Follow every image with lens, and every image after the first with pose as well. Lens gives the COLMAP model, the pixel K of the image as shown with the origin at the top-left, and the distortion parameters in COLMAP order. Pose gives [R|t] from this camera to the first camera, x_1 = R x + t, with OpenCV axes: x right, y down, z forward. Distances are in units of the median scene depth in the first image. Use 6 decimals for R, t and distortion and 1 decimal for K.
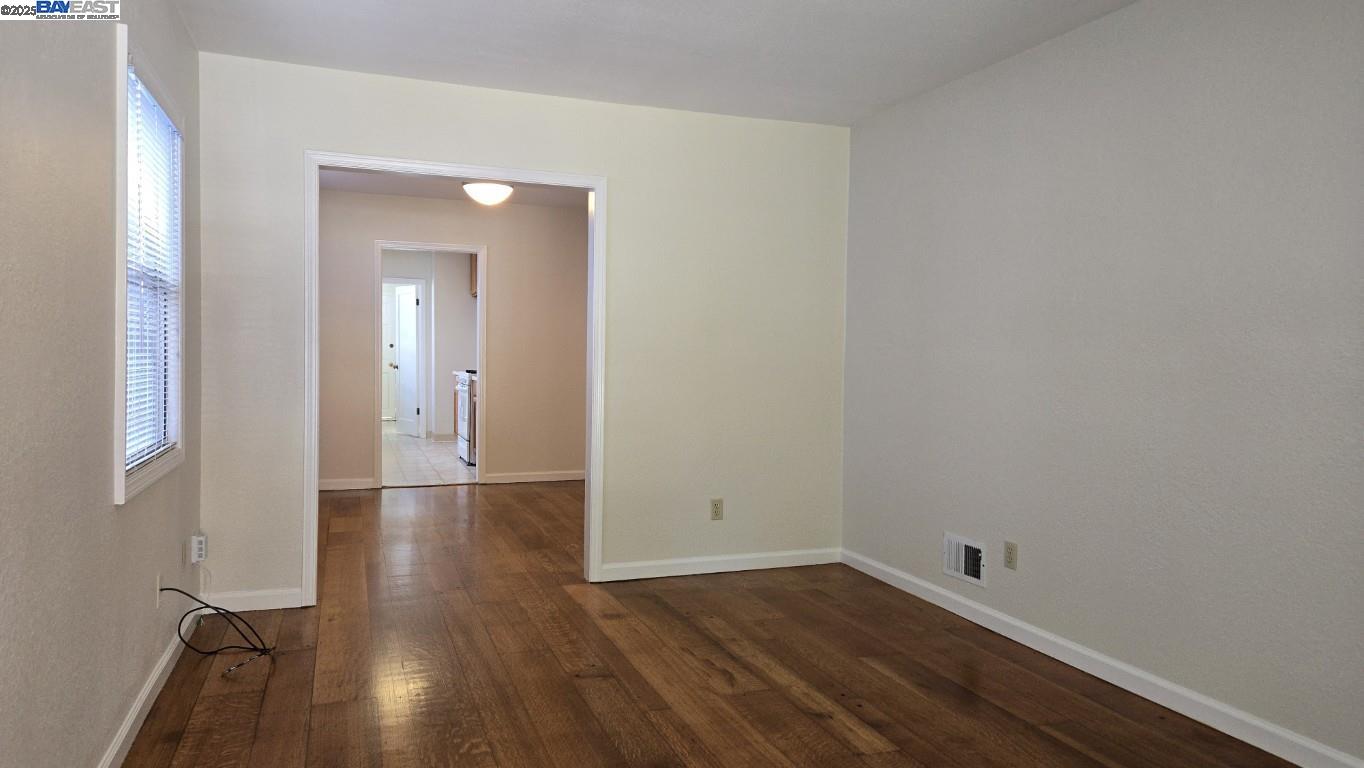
lens RADIAL K [[929.1, 0, 683.8], [0, 929.1, 384.1], [0, 0, 1]] dist [0.003232, 0.001710]
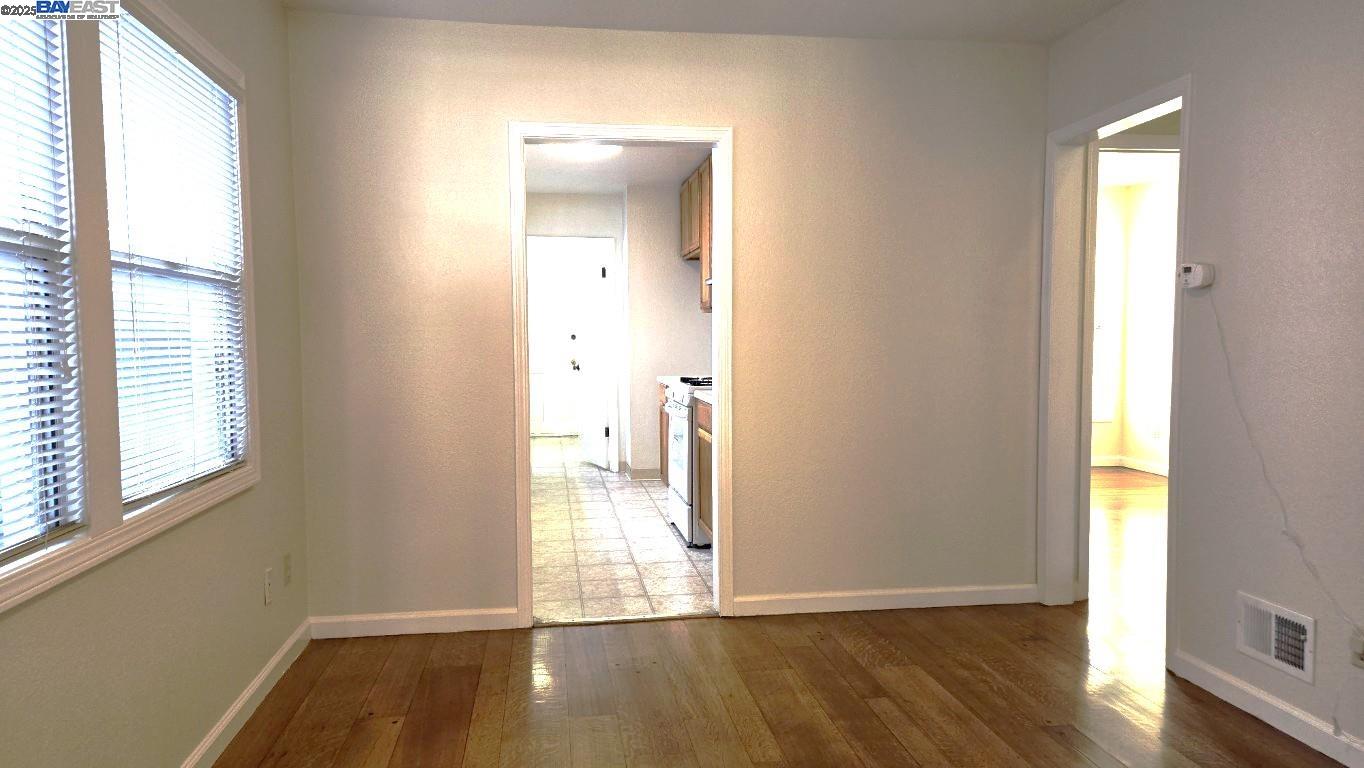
lens RADIAL K [[929.1, 0, 679.9], [0, 929.1, 382.5], [0, 0, 1]] dist [0.003232, 0.001710]
pose [[0.978396, -0.008978, -0.206544, -0.119674], [0.012189, 0.999824, 0.014281, -0.021370], [0.206380, -0.016490, 0.978333, 0.445999]]
